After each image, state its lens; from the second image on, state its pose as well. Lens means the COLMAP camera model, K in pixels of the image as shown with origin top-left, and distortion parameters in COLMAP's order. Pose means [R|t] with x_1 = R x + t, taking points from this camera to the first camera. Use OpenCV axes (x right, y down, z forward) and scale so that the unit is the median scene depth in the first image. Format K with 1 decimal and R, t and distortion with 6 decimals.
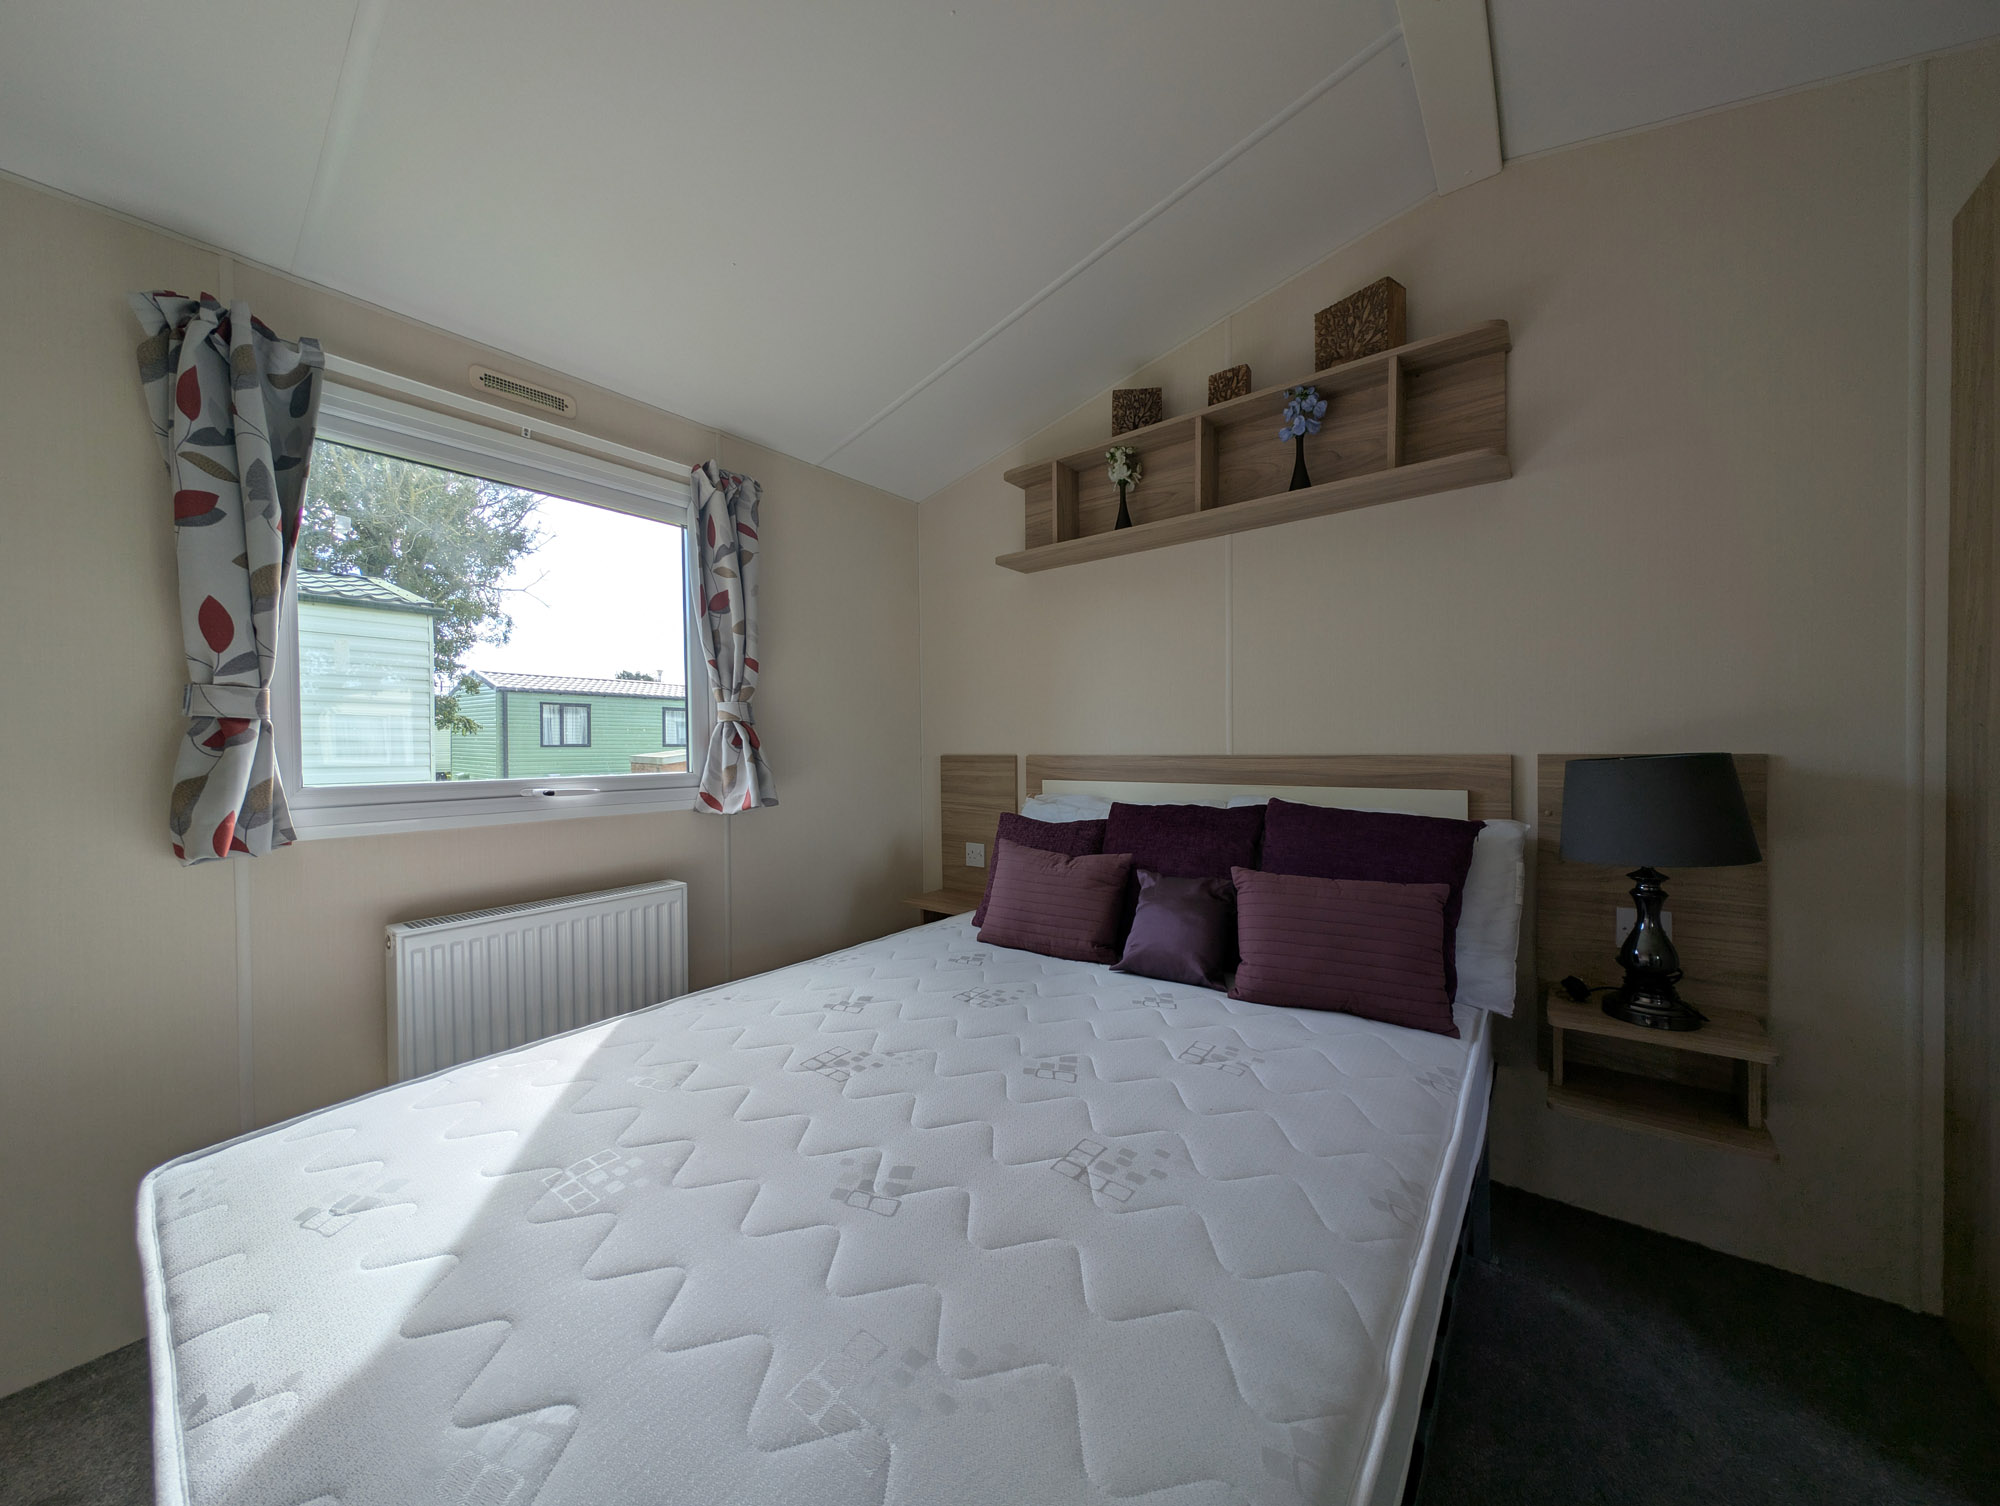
lens RADIAL K [[711.5, 0, 1000.9], [0, 711.5, 754.5], [0, 0, 1]] dist [0.008390, -0.003402]
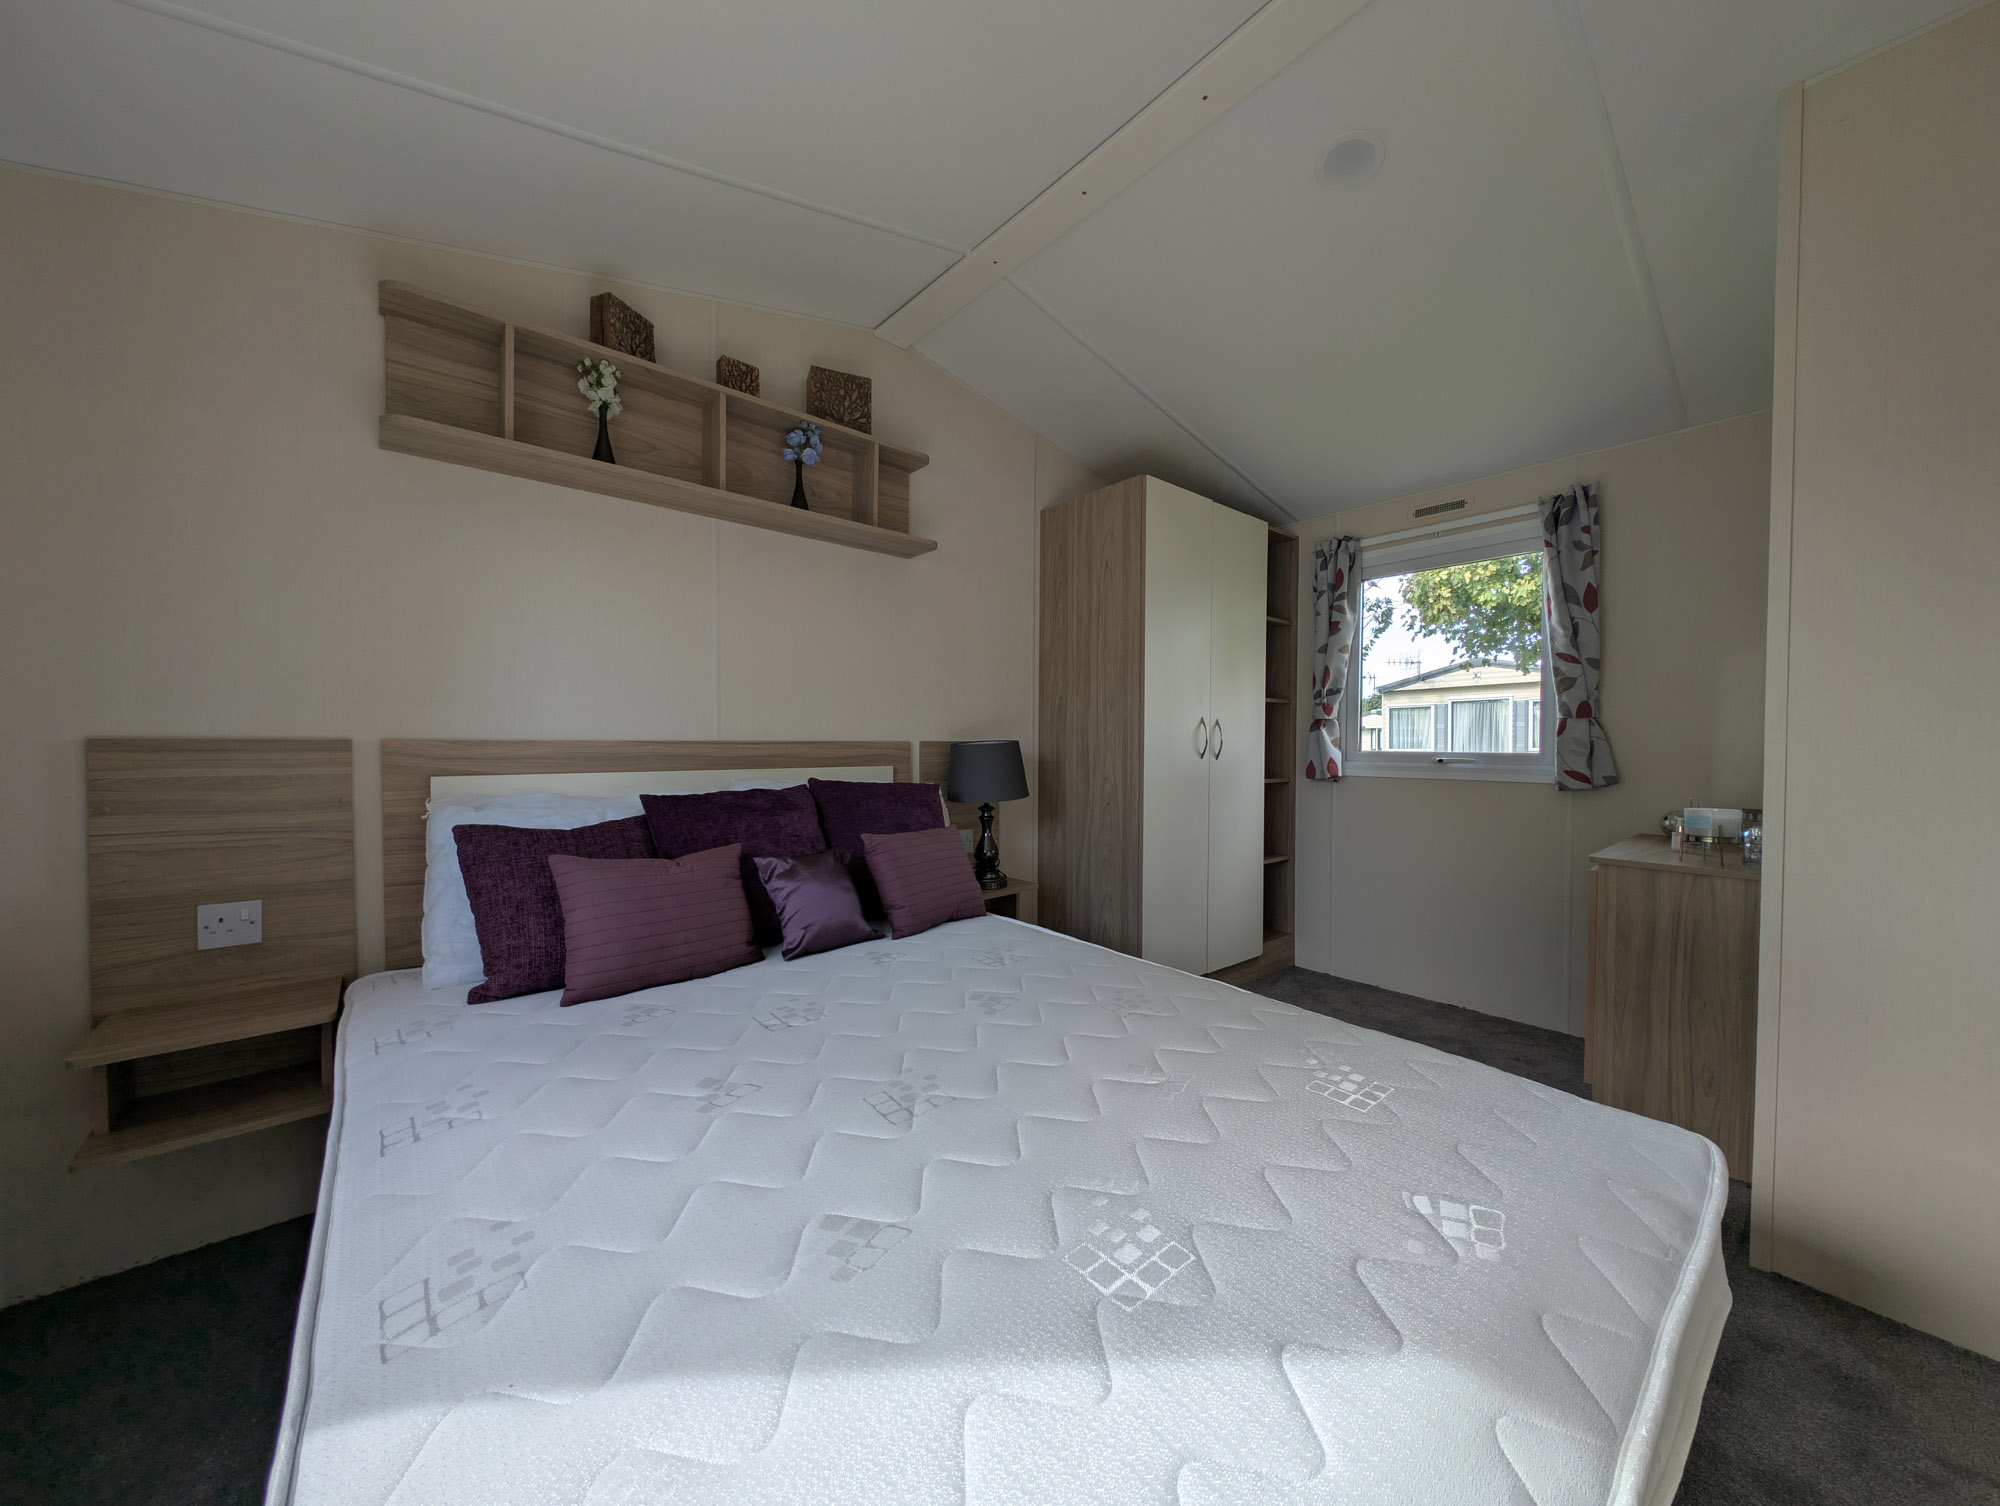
lens RADIAL K [[711.5, 0, 1003.2], [0, 711.5, 751.7], [0, 0, 1]] dist [0.008390, -0.003402]
pose [[0.178655, 0.000254, 0.983912, -0.676156], [0.006212, 0.999980, -0.001386, 0.023213], [-0.983892, 0.006359, 0.178650, 0.496117]]
